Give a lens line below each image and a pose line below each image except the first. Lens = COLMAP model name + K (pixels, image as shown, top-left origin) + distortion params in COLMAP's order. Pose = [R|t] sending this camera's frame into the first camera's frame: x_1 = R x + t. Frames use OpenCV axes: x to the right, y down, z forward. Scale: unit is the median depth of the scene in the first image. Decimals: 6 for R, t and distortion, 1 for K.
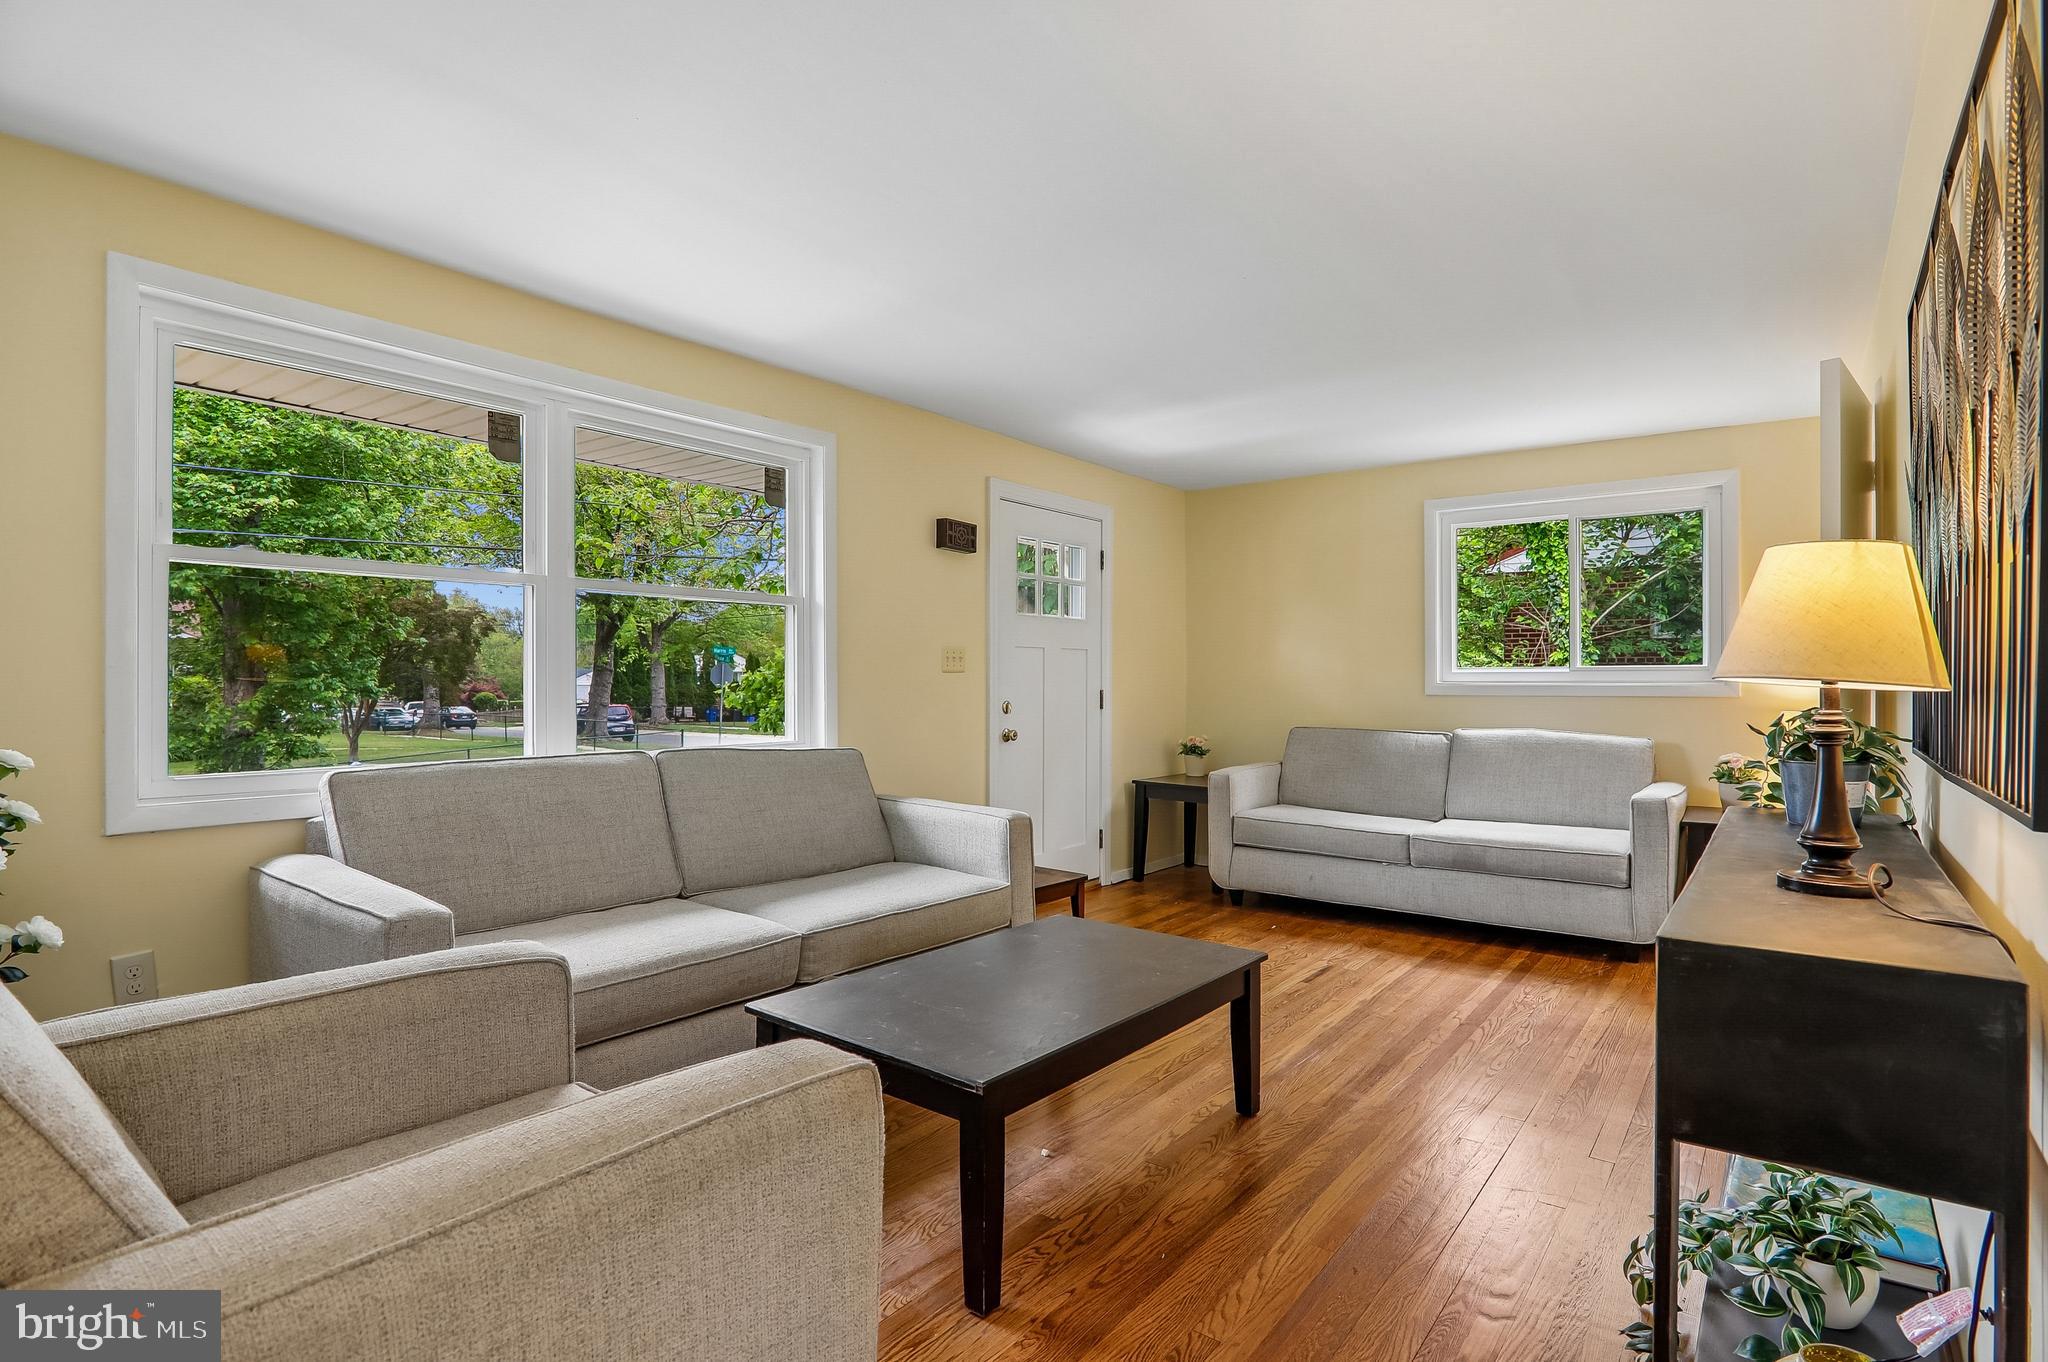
lens RADIAL K [[999.4, 0, 1047.7], [0, 999.4, 686.0], [0, 0, 1]] dist [0.000426, 0.000011]
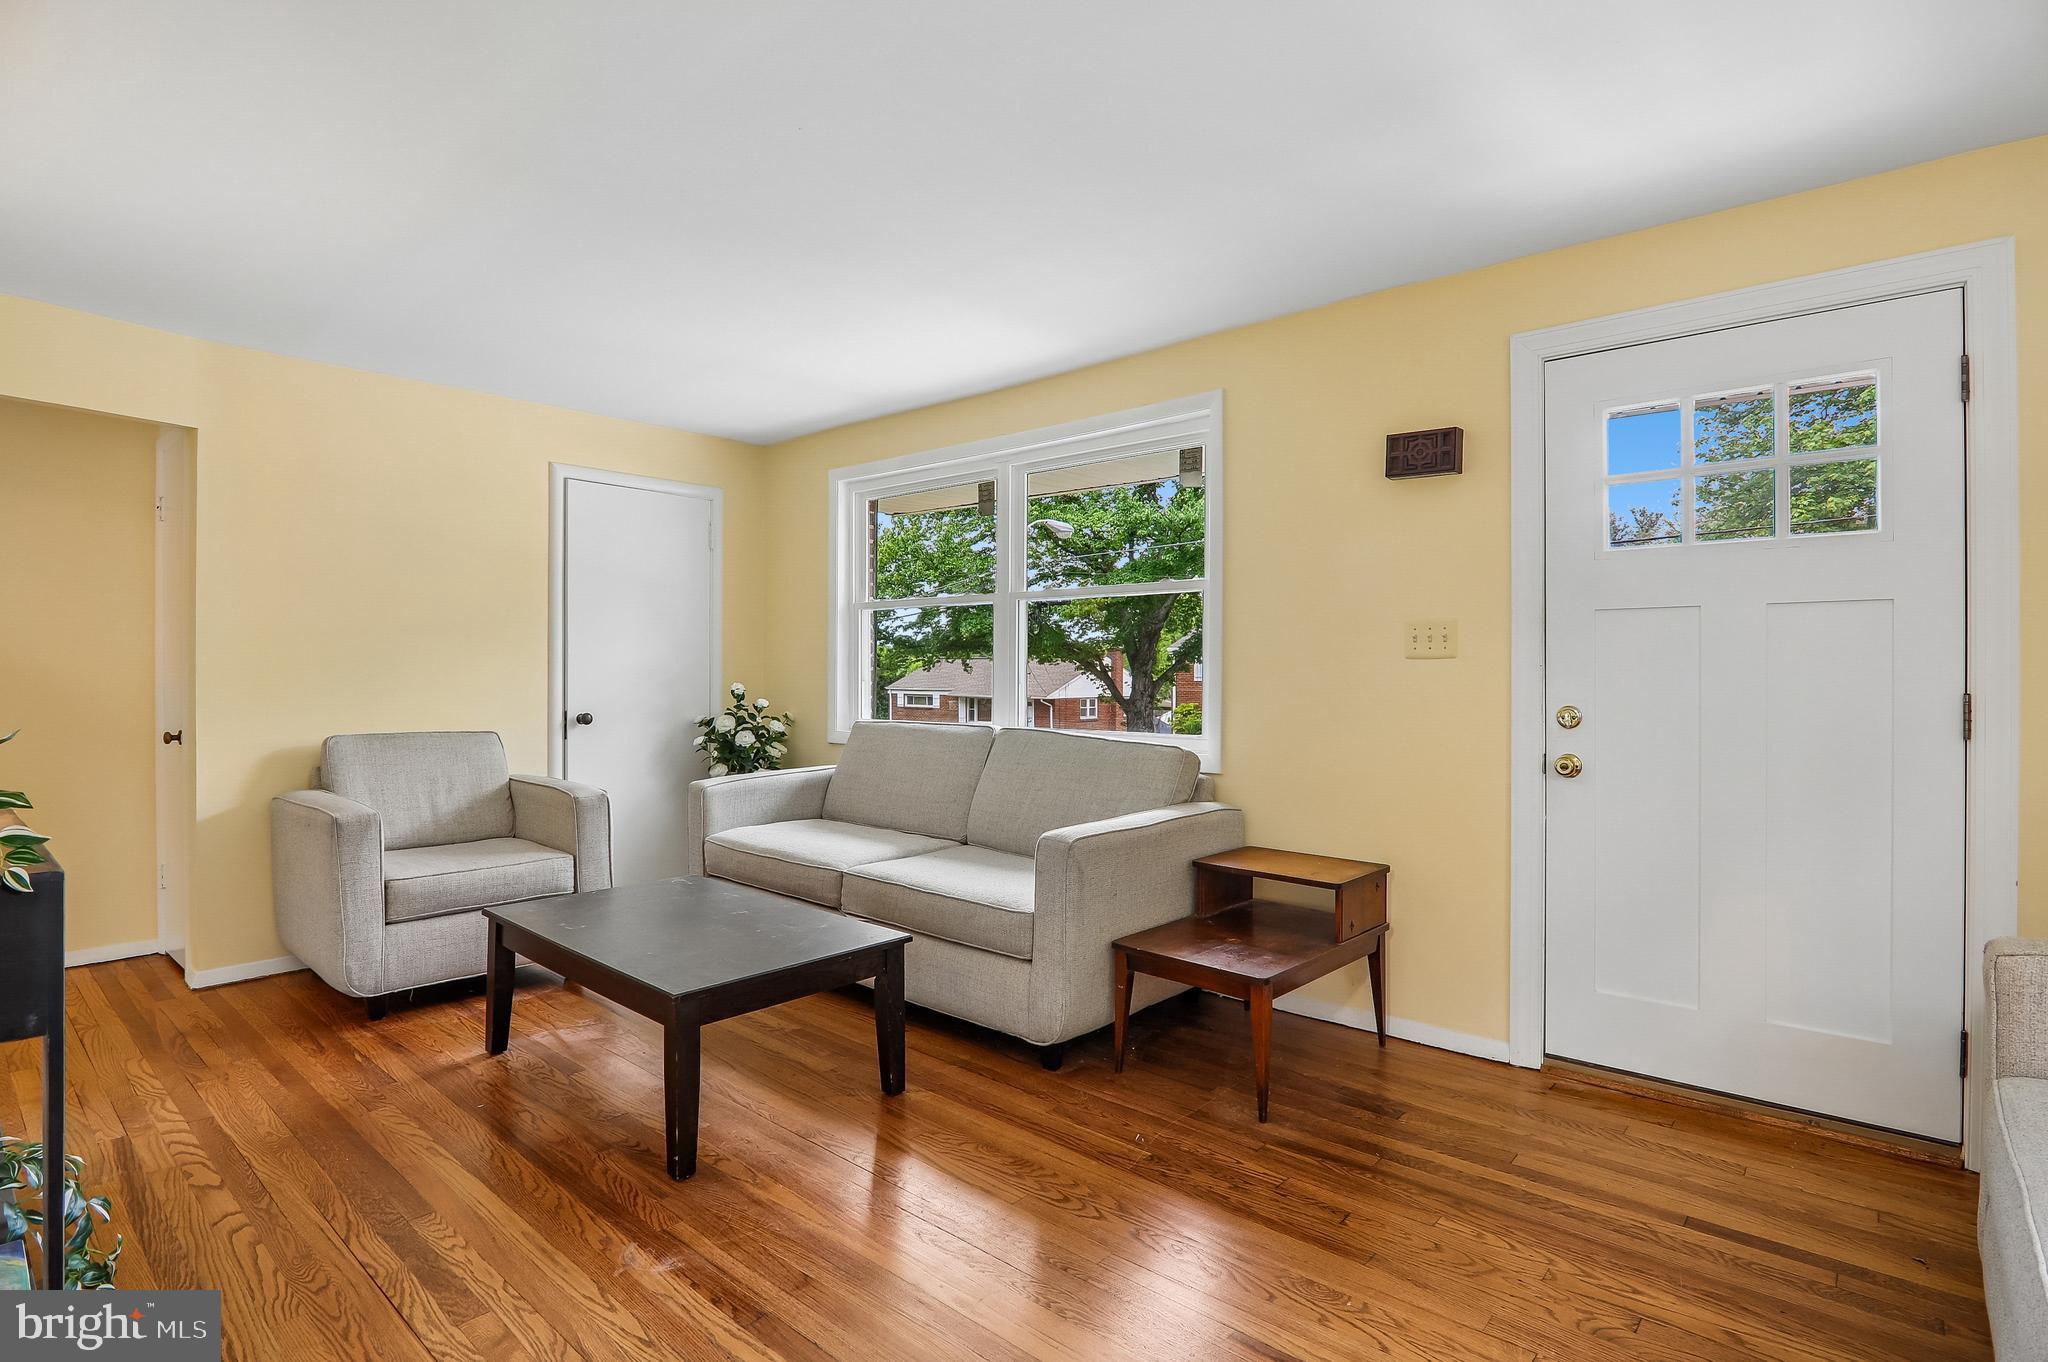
lens RADIAL K [[1018.0, 0, 1030.1], [0, 1018.0, 674.7], [0, 0, 1]] dist [-0.018709, -0.000224]
pose [[-0.071839, 0.000807, -0.997416, 0.634612], [-0.007490, 0.999971, 0.001348, -0.001601], [0.997388, 0.007567, -0.071831, 0.828421]]
